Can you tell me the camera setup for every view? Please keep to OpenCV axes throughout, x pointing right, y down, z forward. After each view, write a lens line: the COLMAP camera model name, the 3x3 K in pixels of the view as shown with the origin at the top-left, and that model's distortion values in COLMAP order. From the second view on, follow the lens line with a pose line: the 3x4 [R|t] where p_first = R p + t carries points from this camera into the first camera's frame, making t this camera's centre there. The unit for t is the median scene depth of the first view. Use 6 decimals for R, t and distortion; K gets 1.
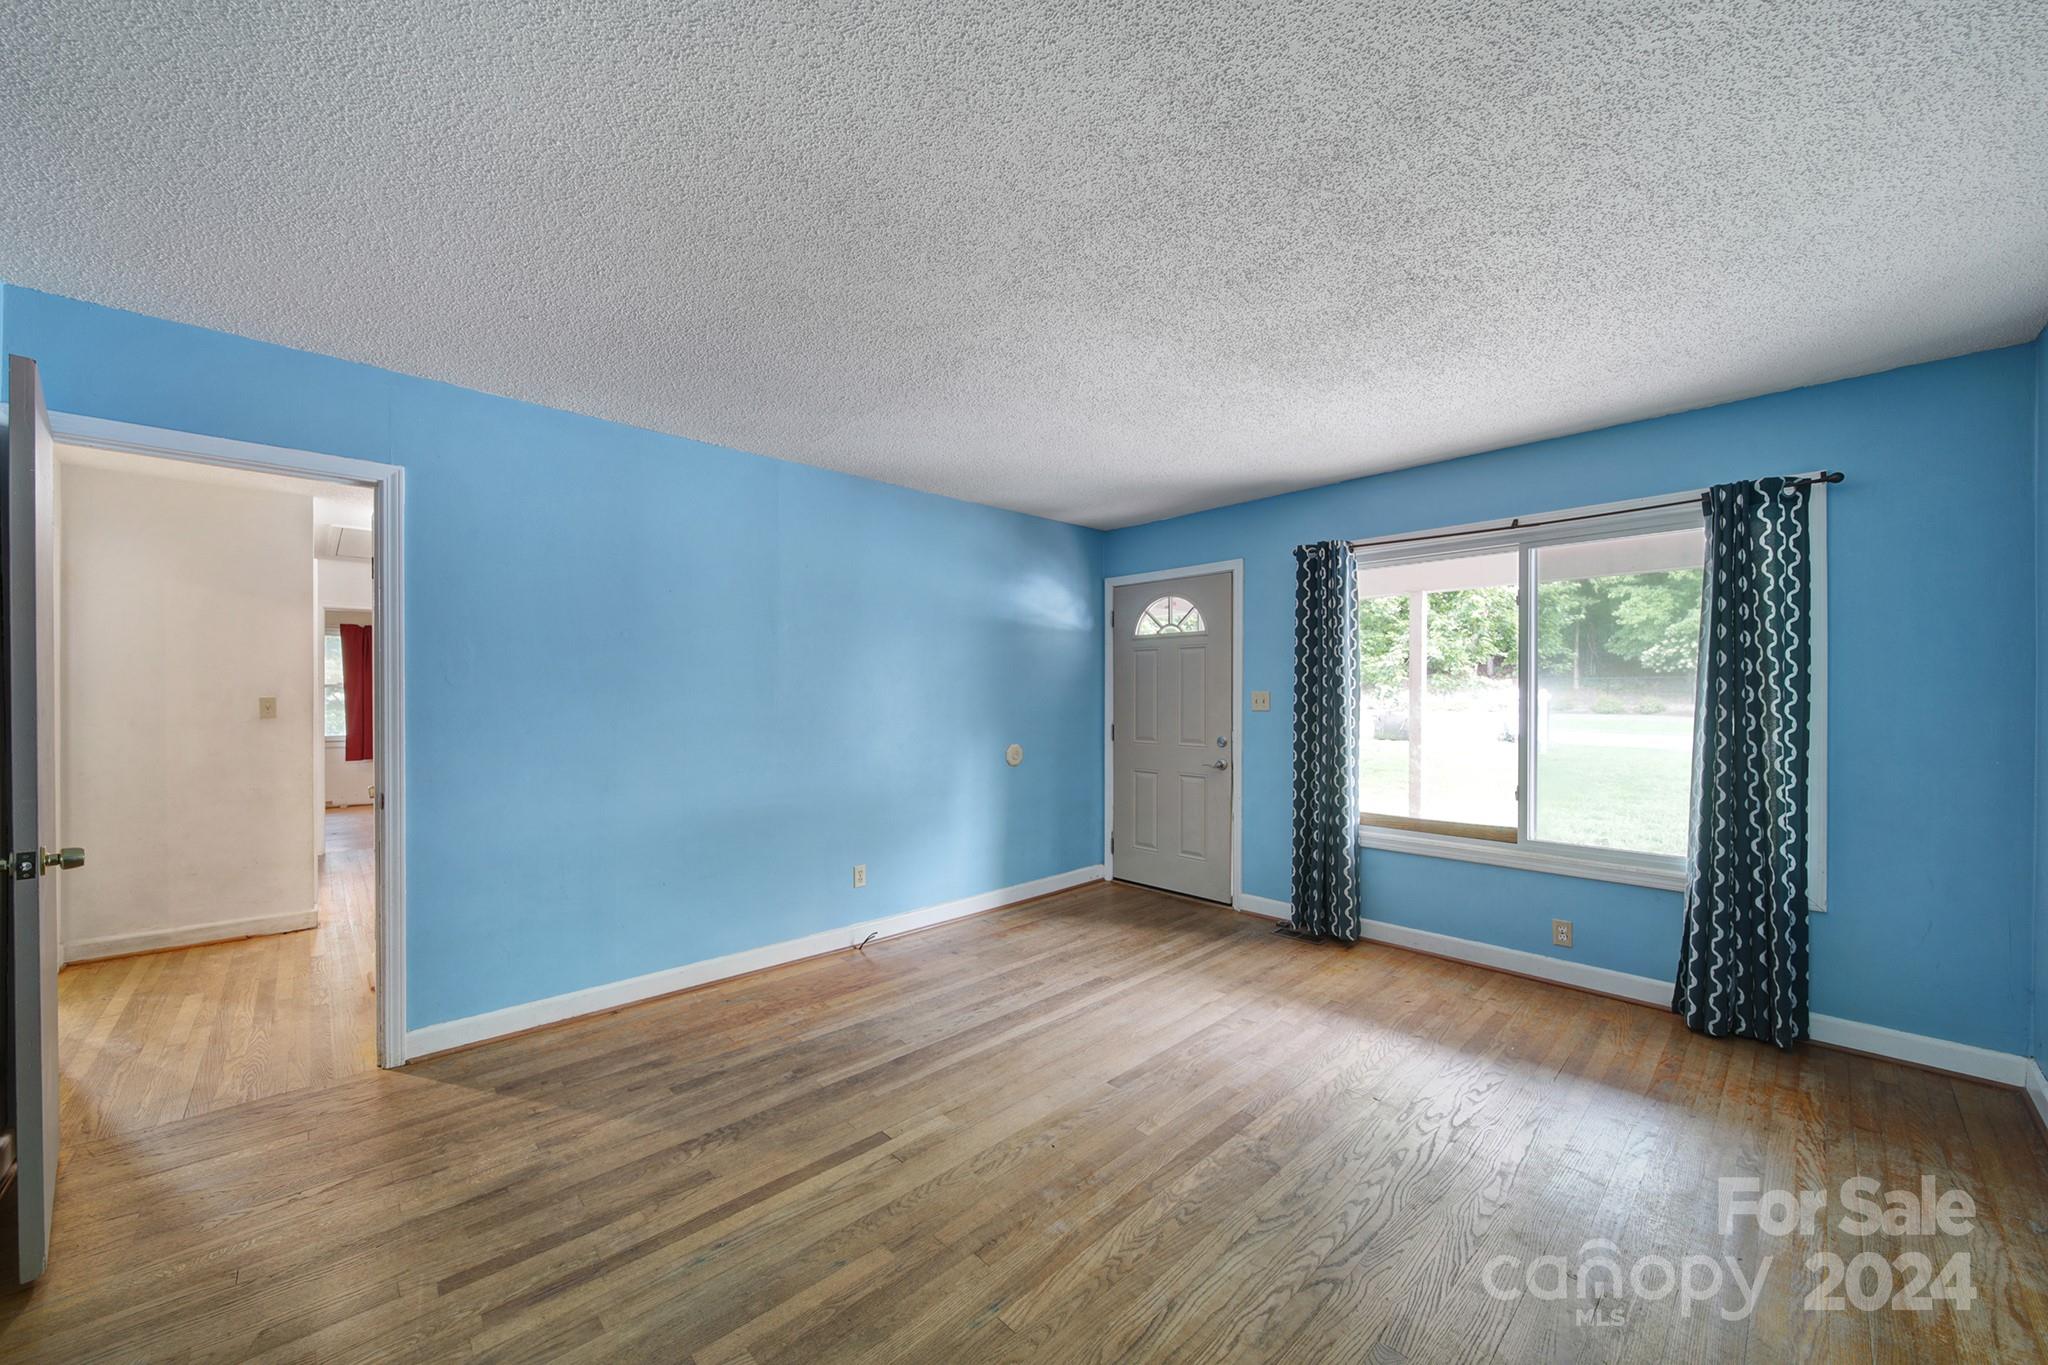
lens RADIAL K [[736.4, 0, 1018.5], [0, 736.4, 689.6], [0, 0, 1]] dist [0.001700, 0.000049]
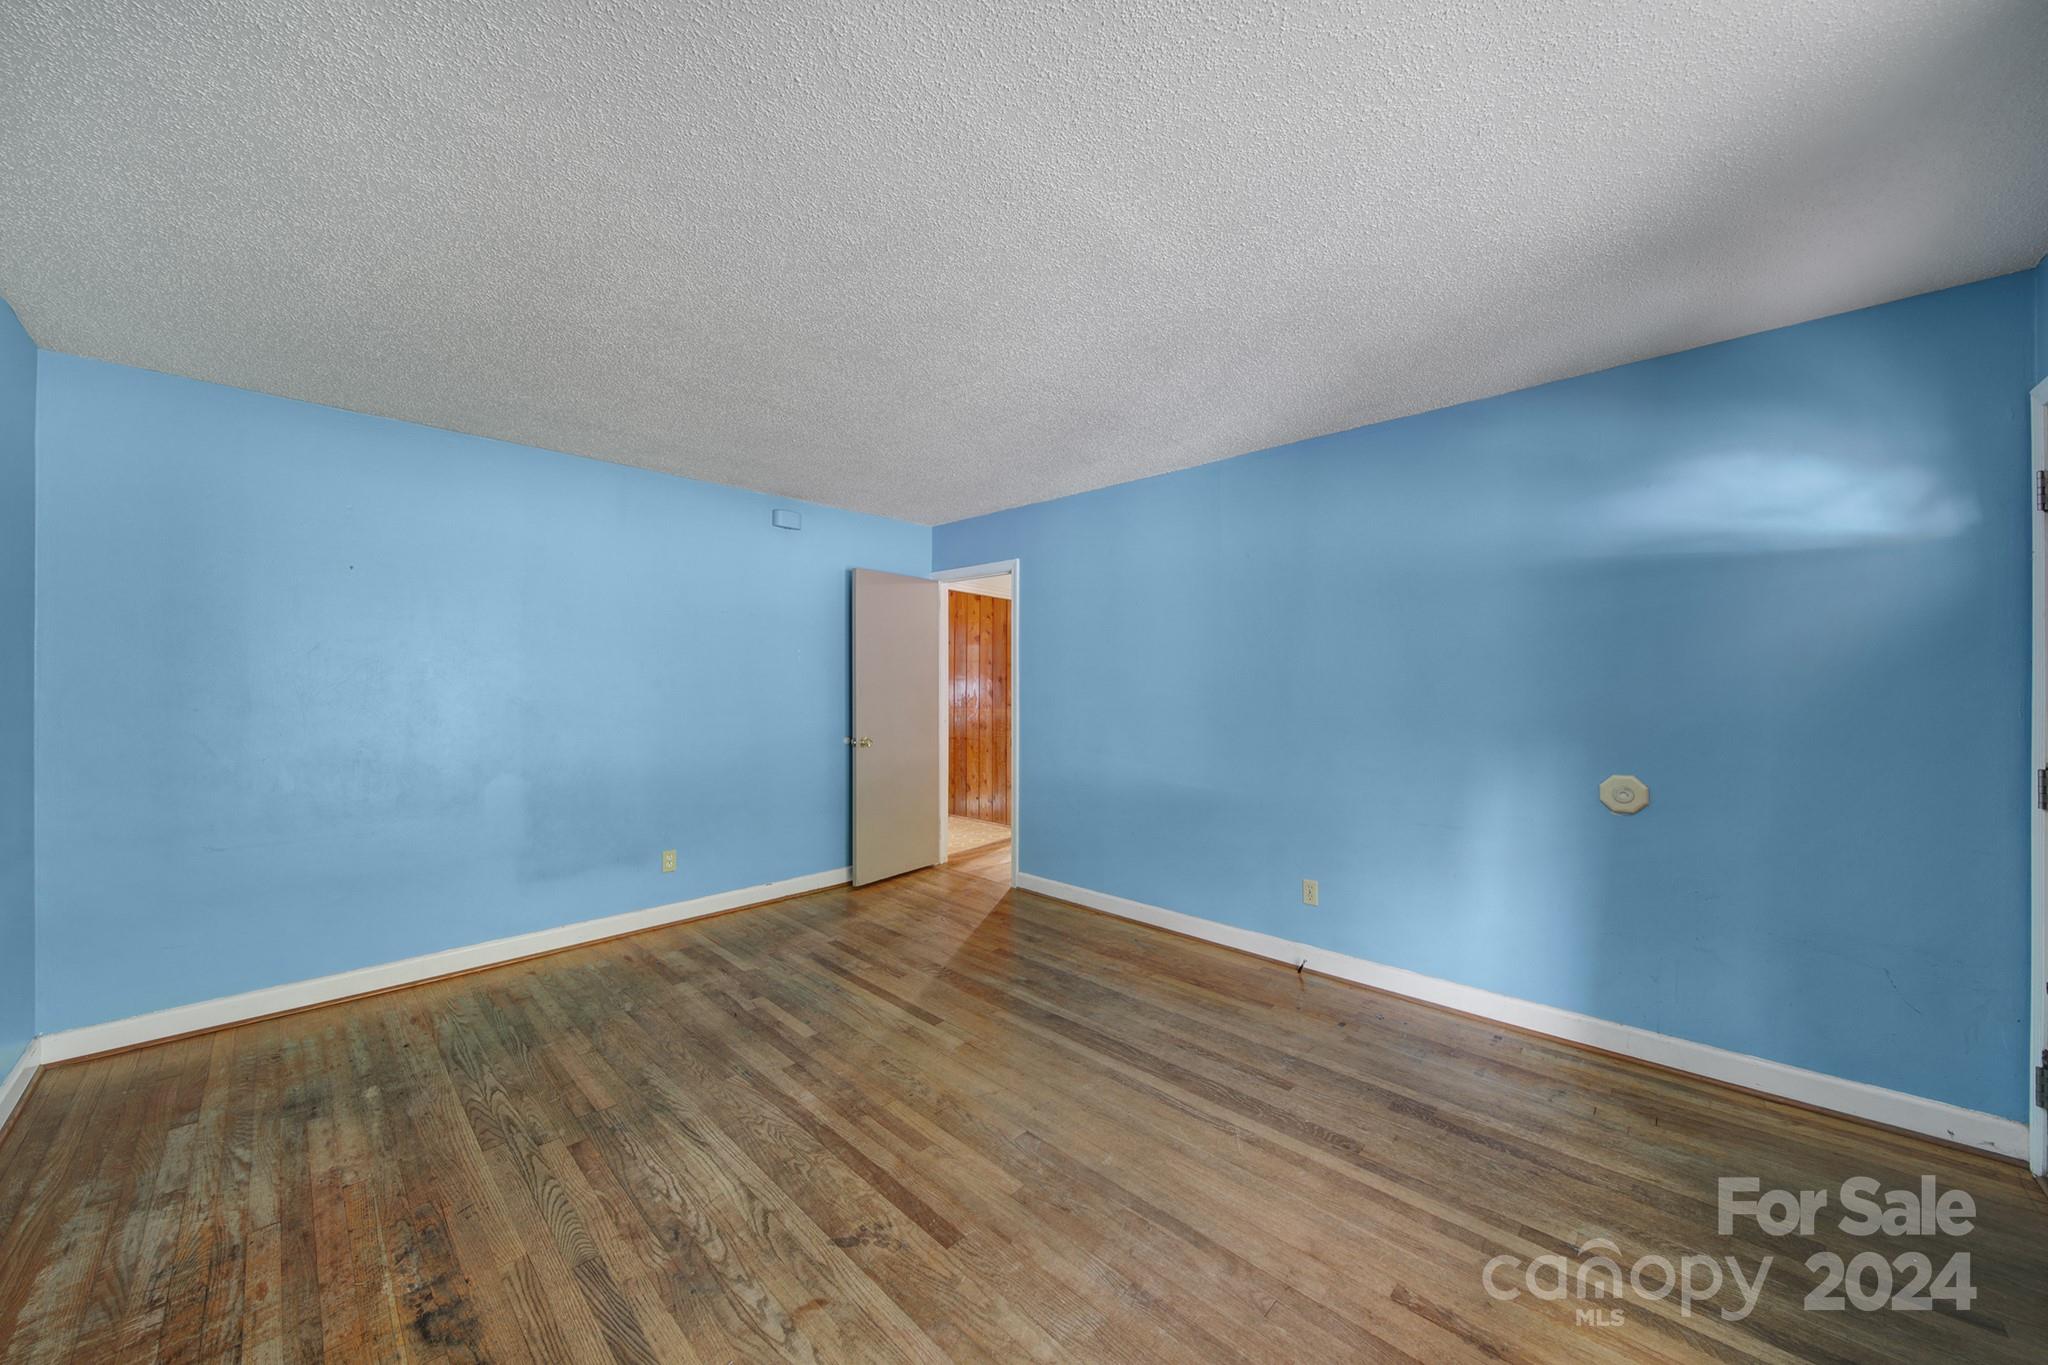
lens RADIAL K [[725.4, 0, 1024.0], [0, 725.4, 682.5], [0, 0, 1]] dist [-0.001047, -0.000380]
pose [[0.058220, 0.000895, -0.998303, 0.932088], [0.003468, 0.999993, 0.001099, 0.001168], [0.998298, -0.003526, 0.058217, 0.905640]]
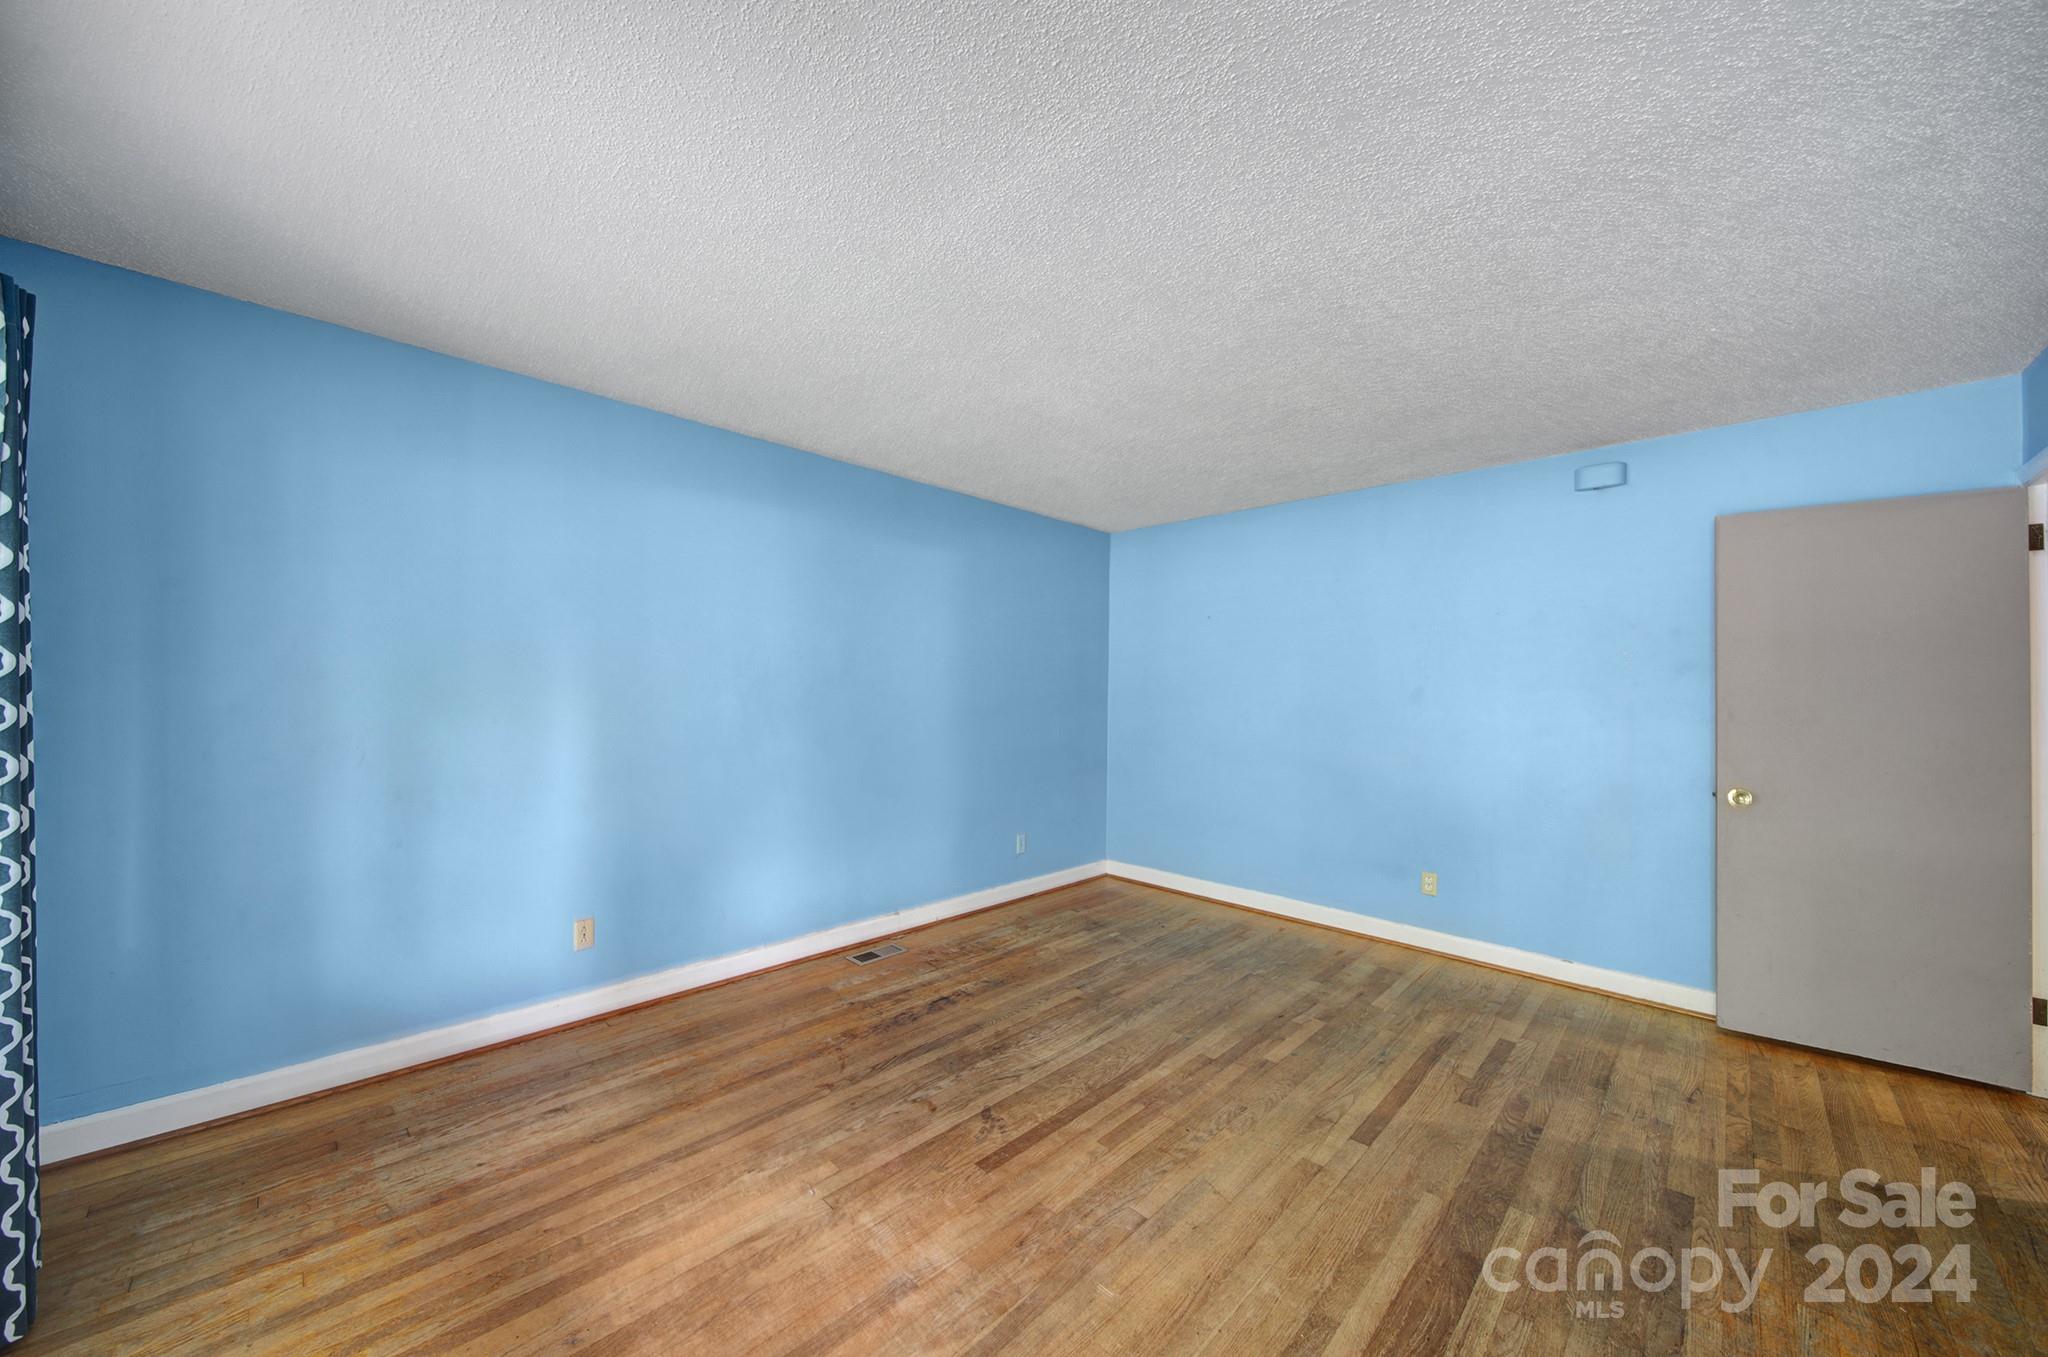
lens RADIAL K [[736.4, 0, 1018.5], [0, 736.4, 685.6], [0, 0, 1]] dist [0.001700, 0.000049]
pose [[-0.999366, -0.011770, -0.033606, 0.267360], [-0.011401, 0.999873, -0.011144, 0.005122], [0.033733, -0.010753, -0.999373, 1.667181]]
